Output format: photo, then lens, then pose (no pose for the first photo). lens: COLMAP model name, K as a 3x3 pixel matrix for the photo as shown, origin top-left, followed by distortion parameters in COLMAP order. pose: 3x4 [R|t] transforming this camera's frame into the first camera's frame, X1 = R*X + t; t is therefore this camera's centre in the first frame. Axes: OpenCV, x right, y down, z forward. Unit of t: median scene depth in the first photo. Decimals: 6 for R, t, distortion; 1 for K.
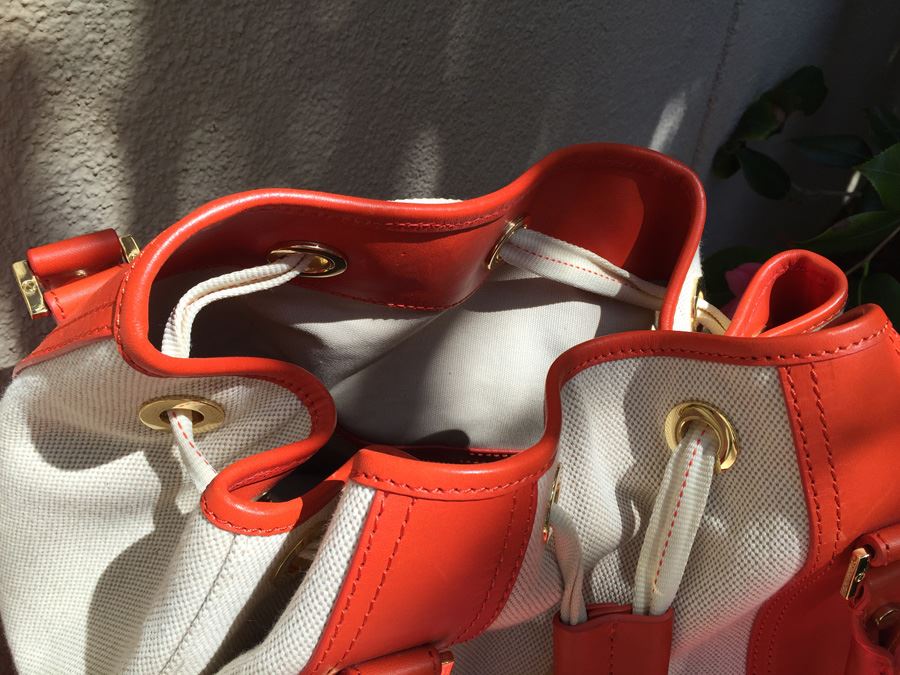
lens RADIAL K [[764.9, 0, 449.2], [0, 764.9, 331.4], [0, 0, 1]] dist [0.055439, -0.096539]
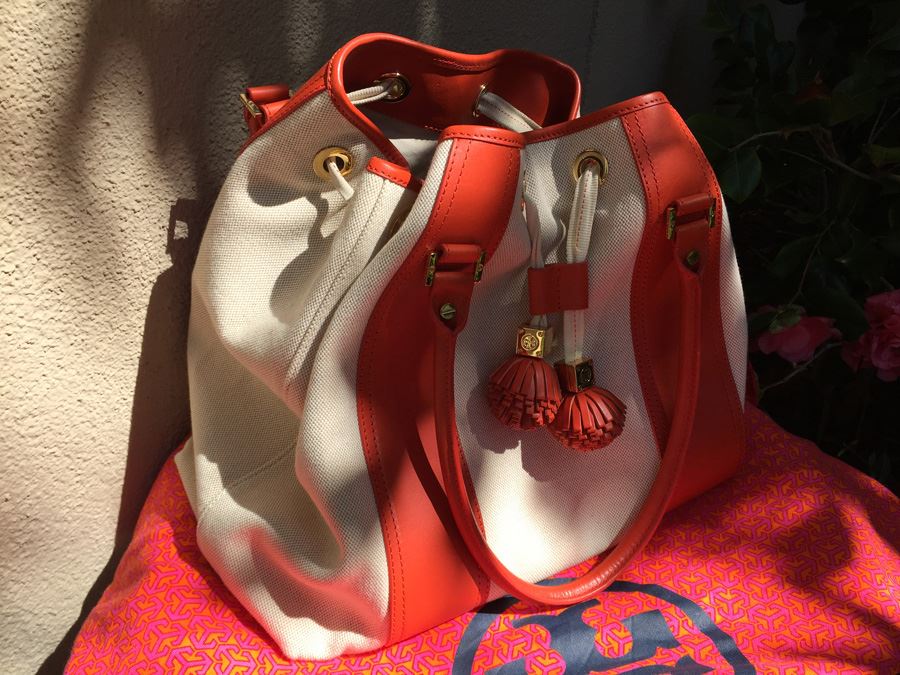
lens RADIAL K [[764.9, 0, 447.7], [0, 764.9, 337.1], [0, 0, 1]] dist [0.055439, -0.096539]
pose [[0.988700, -0.067543, 0.133832, -0.338179], [0.089326, 0.982390, -0.164106, 0.856404], [-0.120391, 0.174206, 0.977322, -0.835971]]
